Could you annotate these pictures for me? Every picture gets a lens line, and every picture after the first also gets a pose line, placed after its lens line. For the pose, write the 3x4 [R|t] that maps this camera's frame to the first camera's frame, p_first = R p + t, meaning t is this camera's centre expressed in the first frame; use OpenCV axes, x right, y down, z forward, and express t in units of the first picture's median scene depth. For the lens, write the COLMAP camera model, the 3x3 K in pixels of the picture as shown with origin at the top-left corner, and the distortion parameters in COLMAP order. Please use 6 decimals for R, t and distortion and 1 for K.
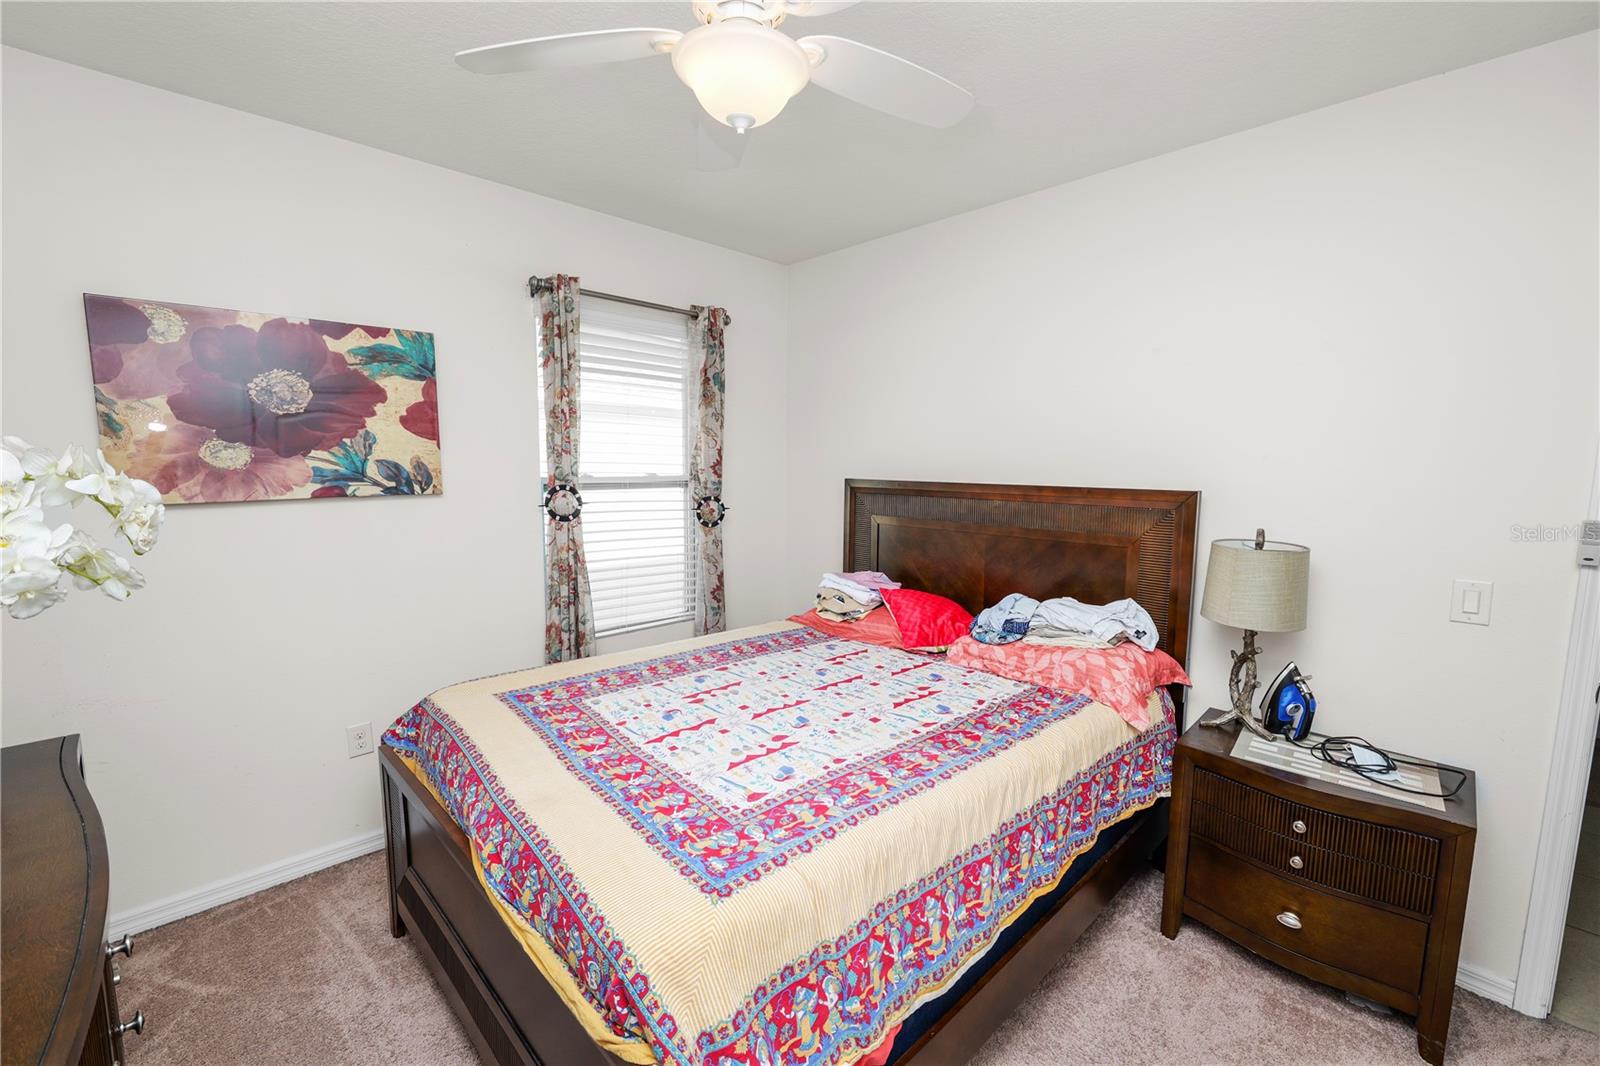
lens RADIAL K [[653.8, 0, 797.3], [0, 653.8, 530.1], [0, 0, 1]] dist [-0.013713, 0.000368]
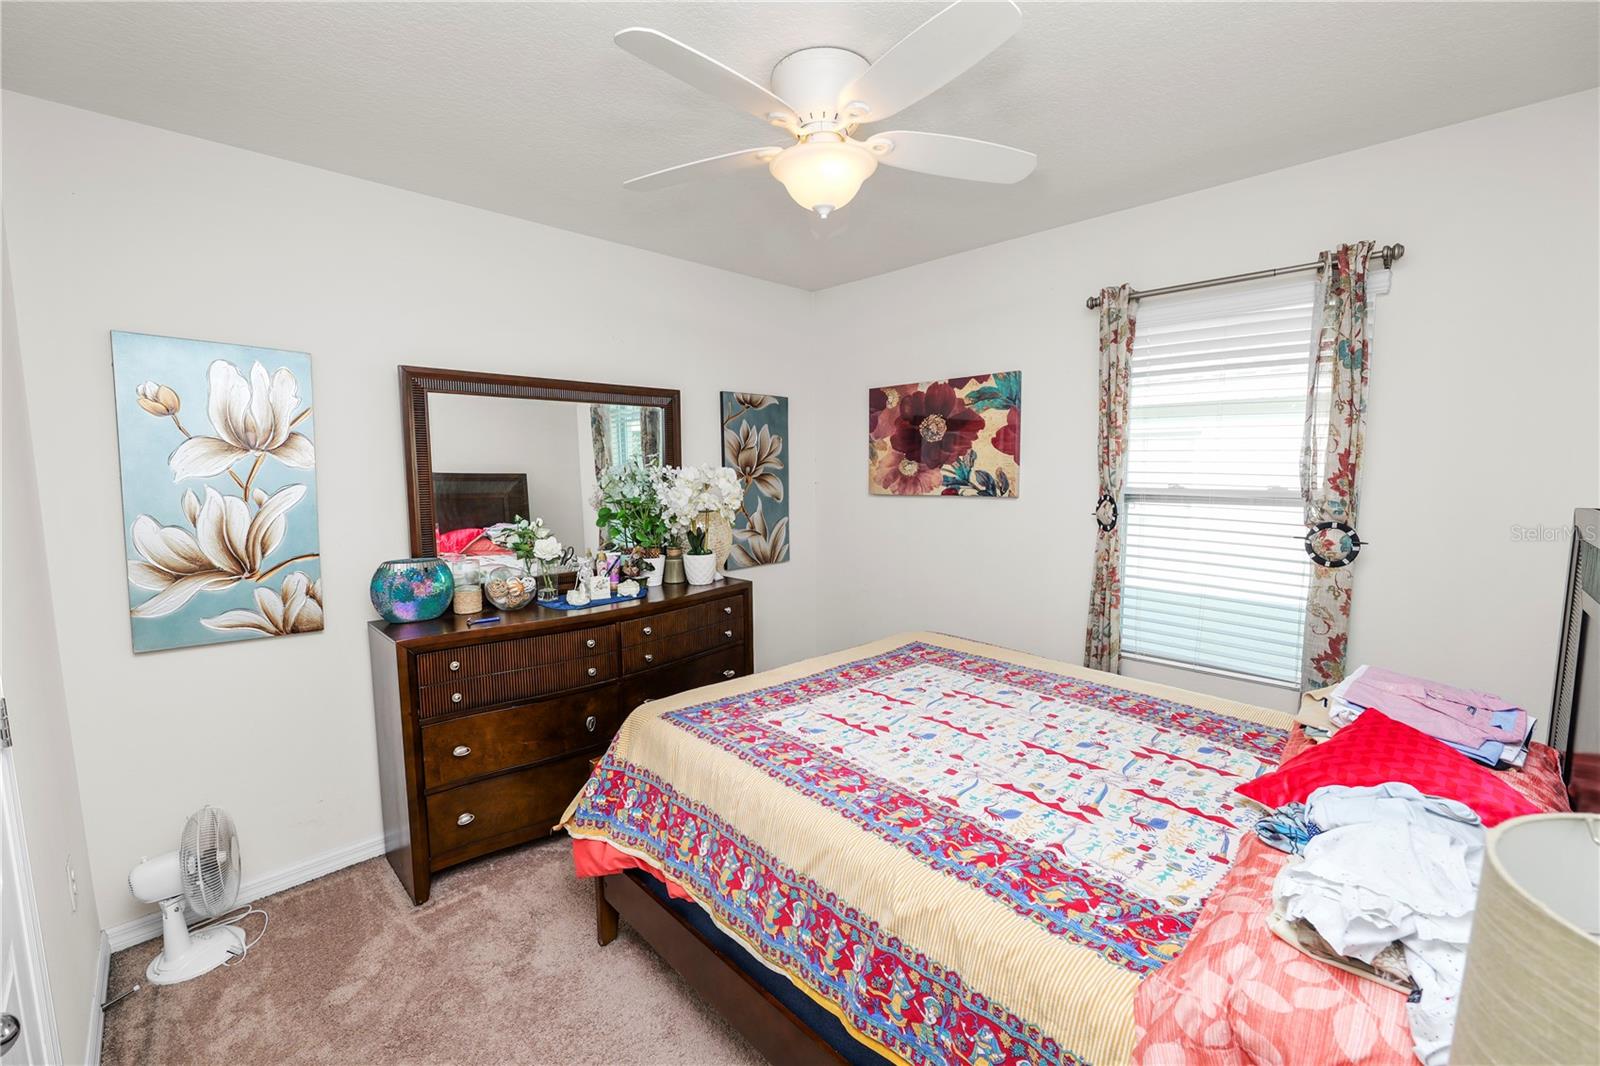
lens RADIAL K [[653.8, 0, 798.4], [0, 653.8, 533.3], [0, 0, 1]] dist [-0.013713, 0.000368]
pose [[0.012962, 0.096670, -0.995232, 0.782782], [-0.099989, 0.990452, 0.094903, -0.071018], [0.994904, 0.098282, 0.022504, 0.615435]]
